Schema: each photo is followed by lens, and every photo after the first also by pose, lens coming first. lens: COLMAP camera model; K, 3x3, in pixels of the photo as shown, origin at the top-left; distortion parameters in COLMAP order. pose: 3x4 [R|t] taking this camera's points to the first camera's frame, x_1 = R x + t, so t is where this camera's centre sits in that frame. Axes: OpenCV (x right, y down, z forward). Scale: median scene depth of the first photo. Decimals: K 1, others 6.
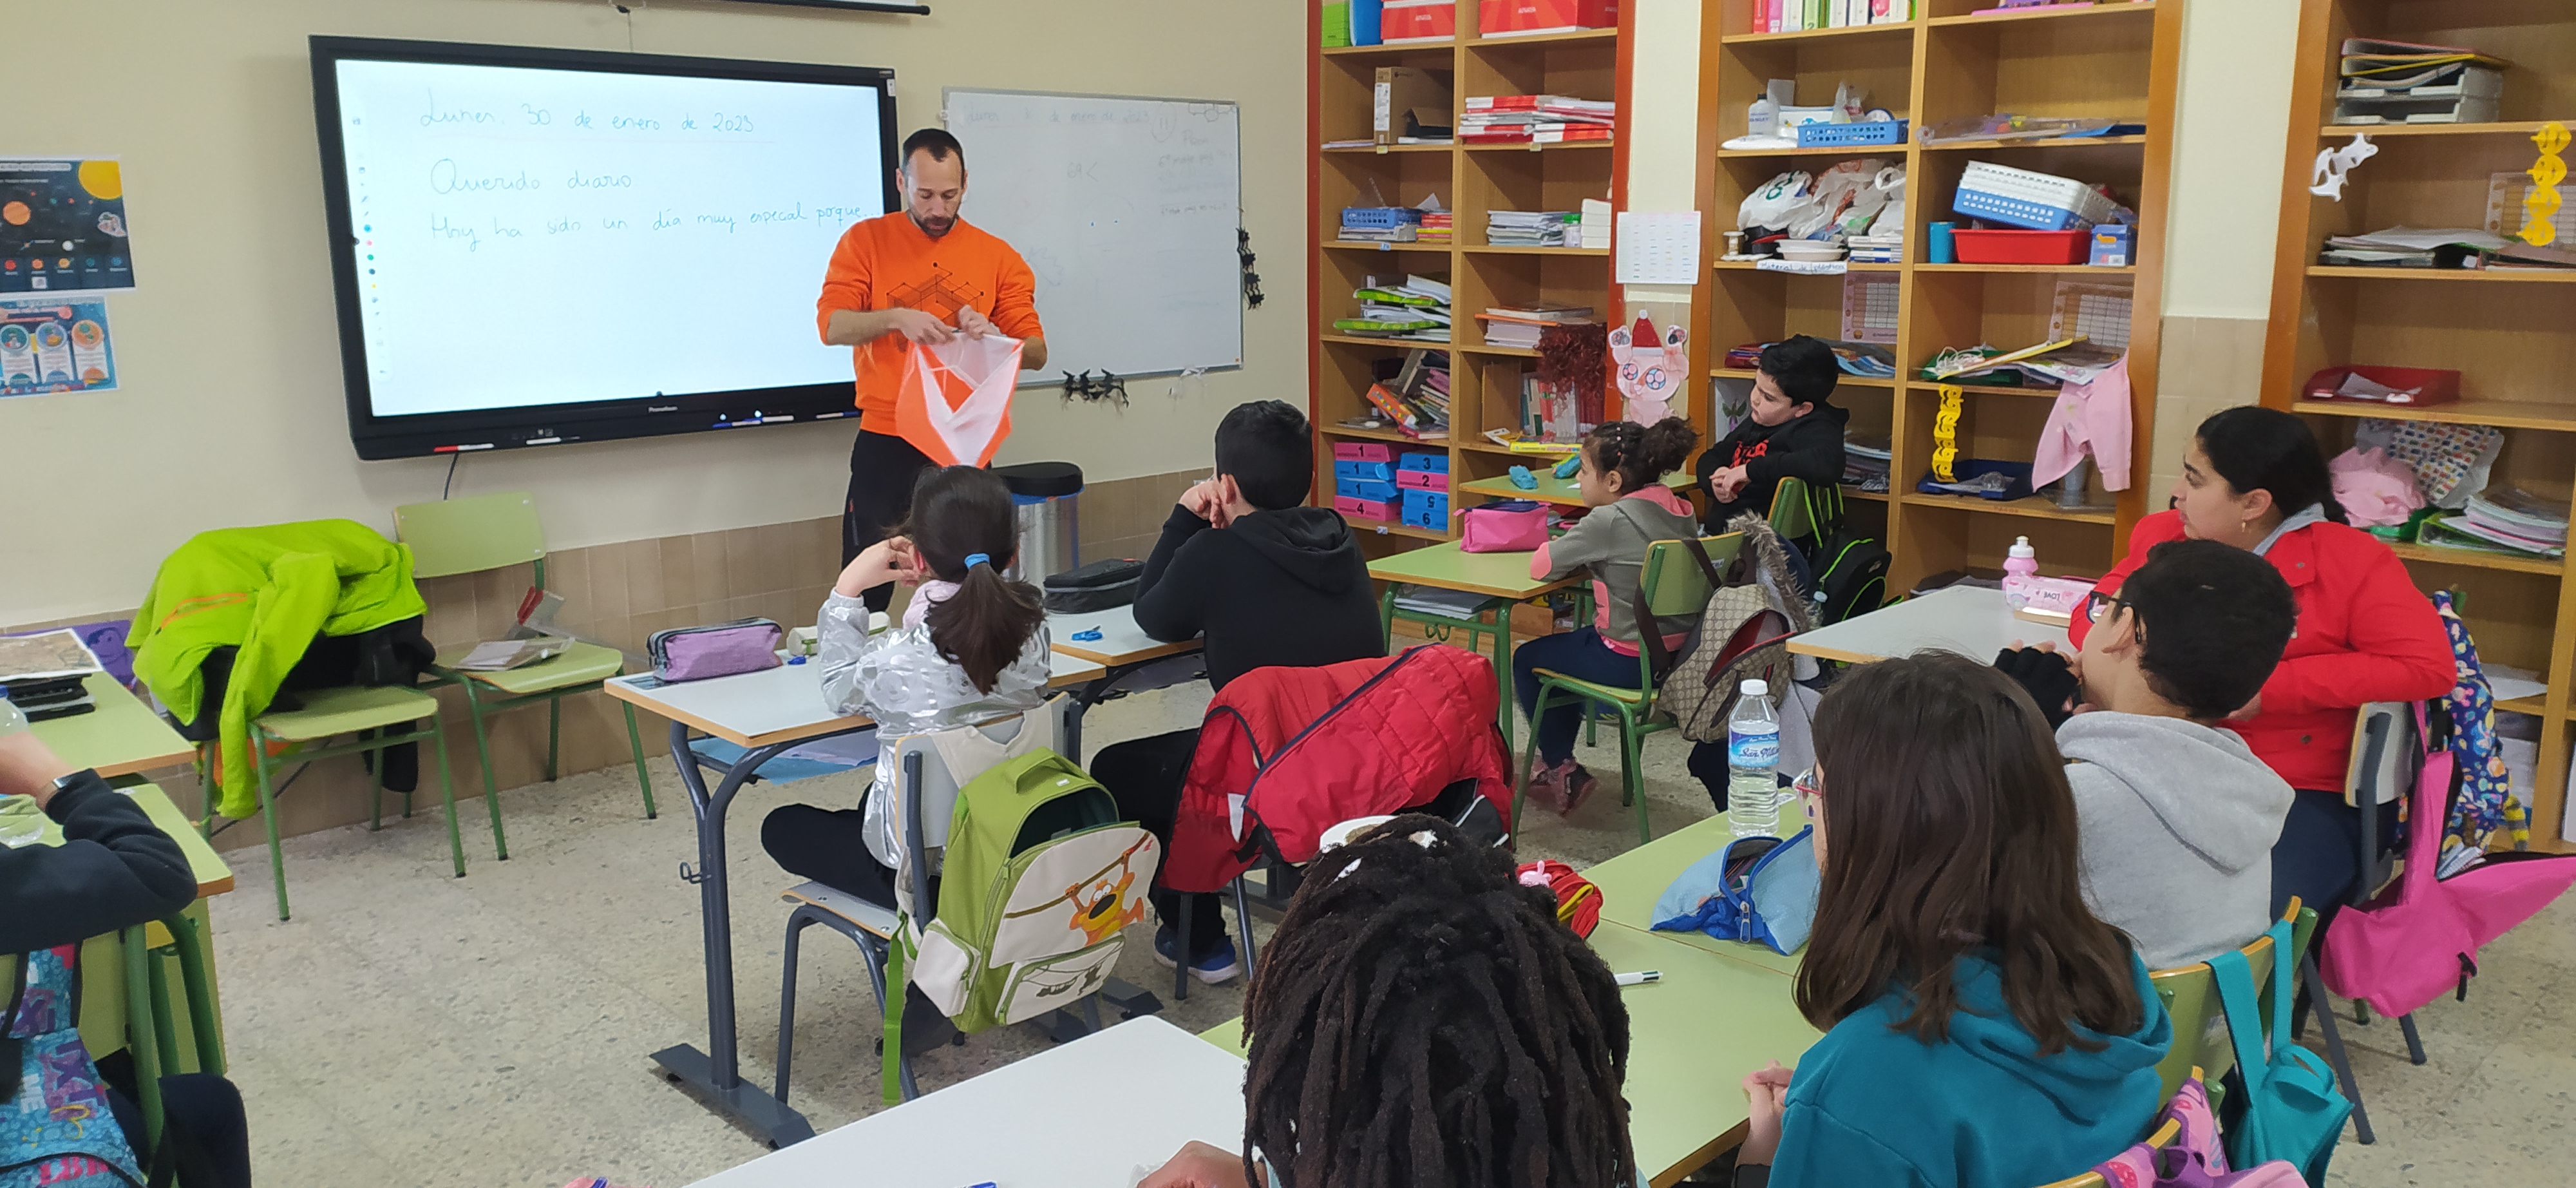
lens RADIAL K [[1866.8, 0, 1286.3], [0, 1866.8, 587.3], [0, 0, 1]] dist [-0.006666, -0.006927]
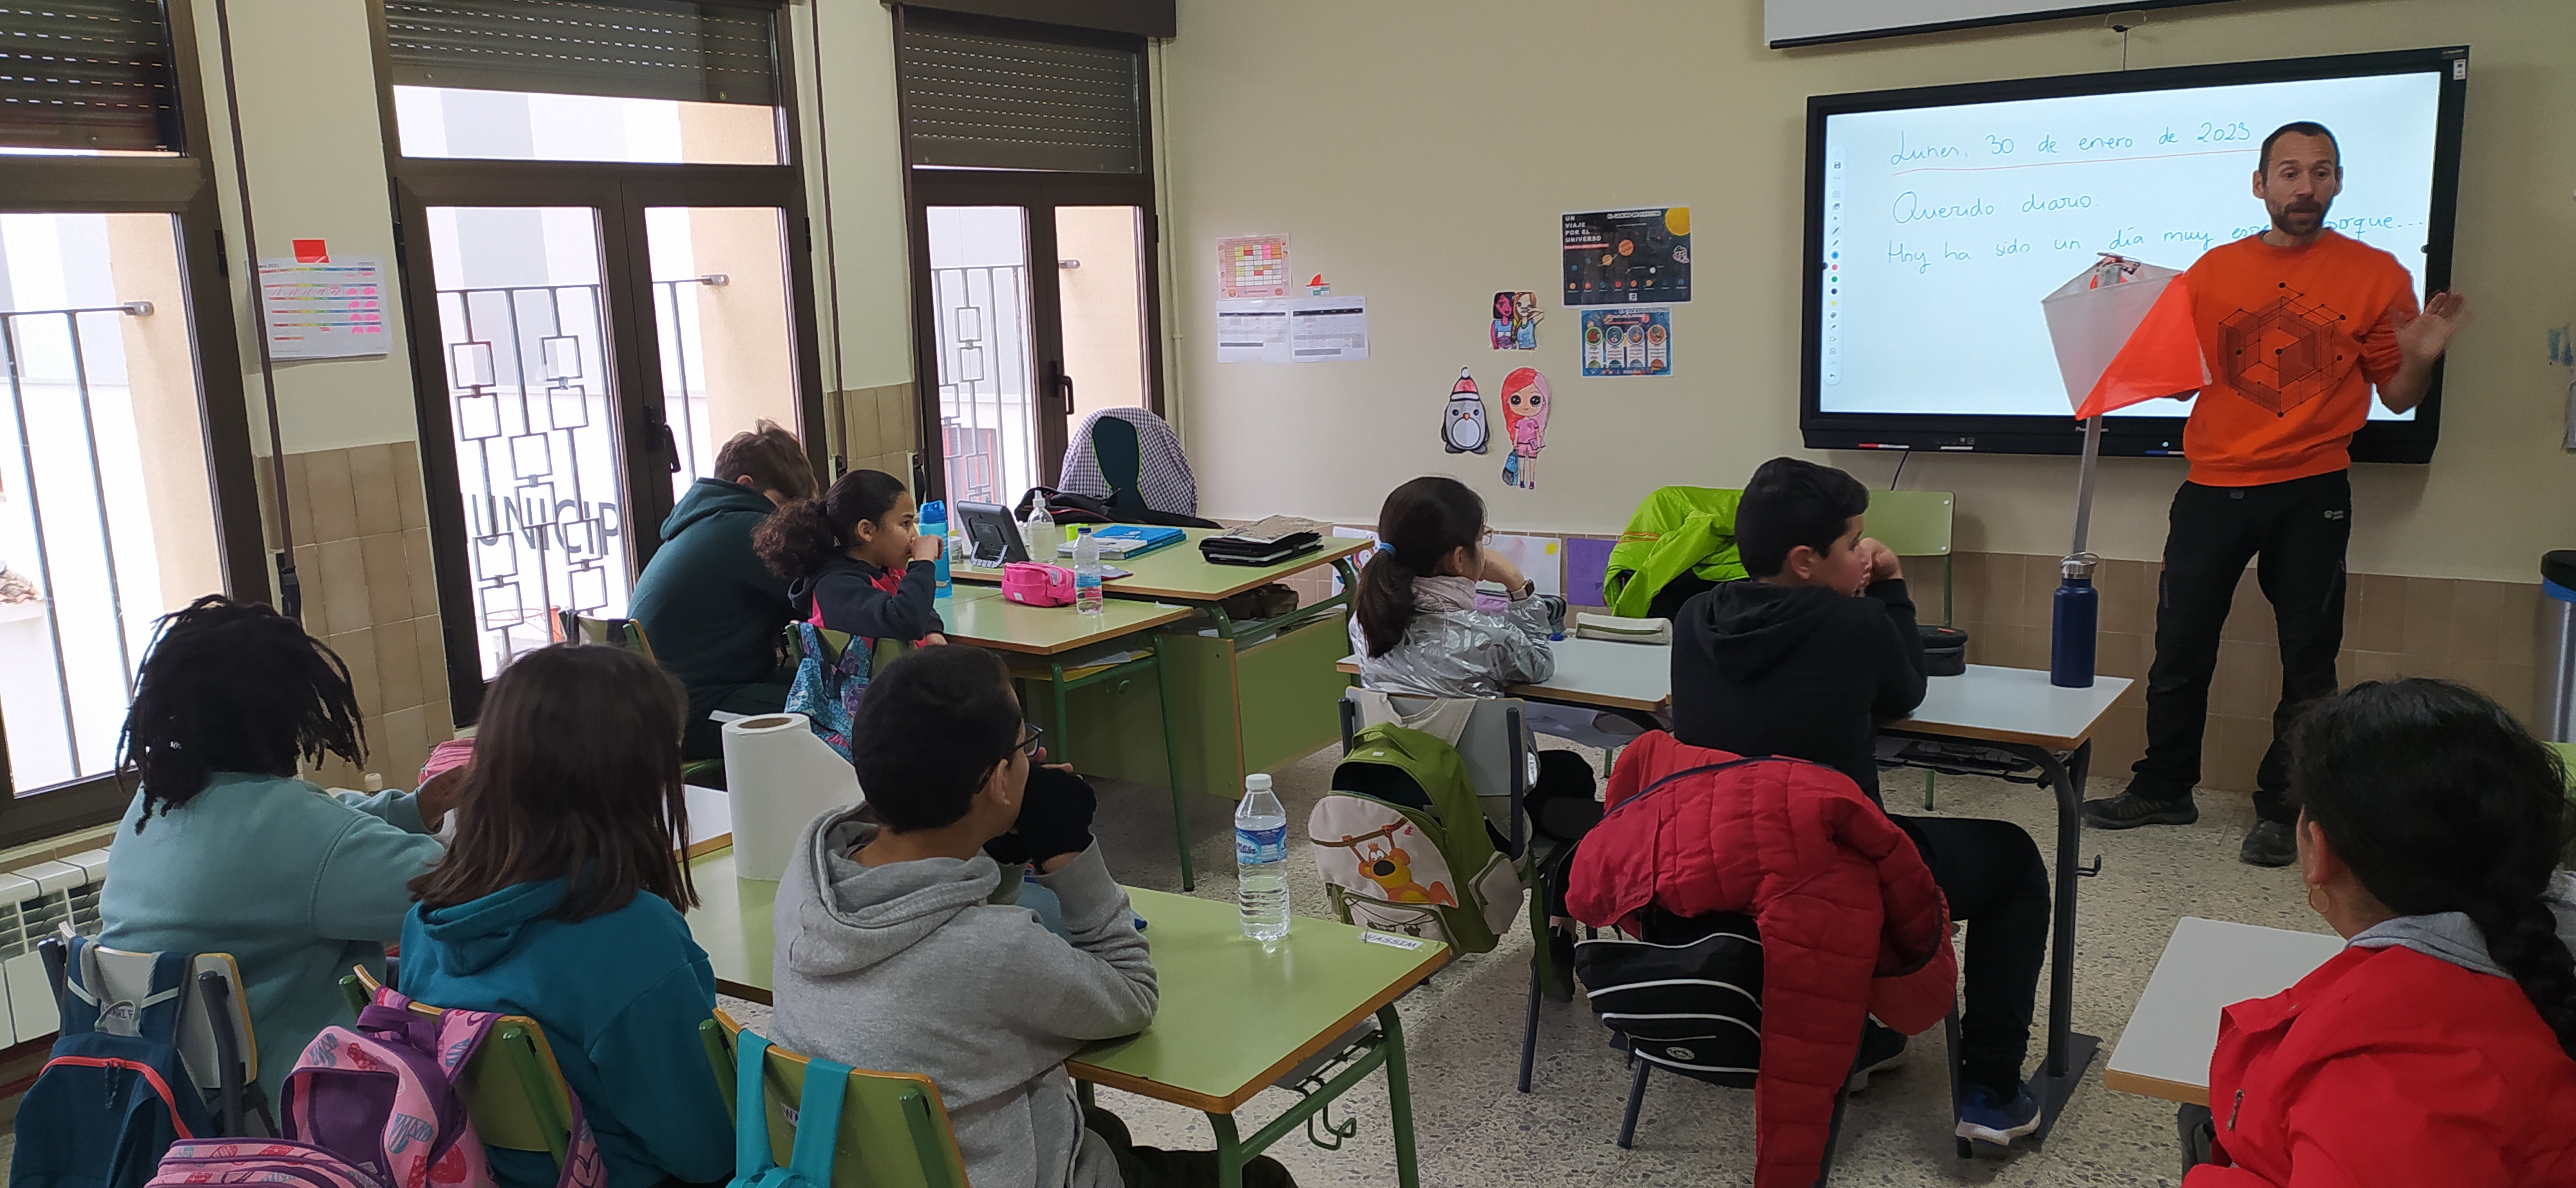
lens RADIAL K [[1866.8, 0, 1286.5], [0, 1866.8, 601.7], [0, 0, 1]] dist [-0.006666, -0.006927]
pose [[0.193506, 0.177365, -0.964934, 0.668845], [-0.154048, 0.976816, 0.148657, -0.105542], [0.968930, 0.119881, 0.216342, 0.456204]]
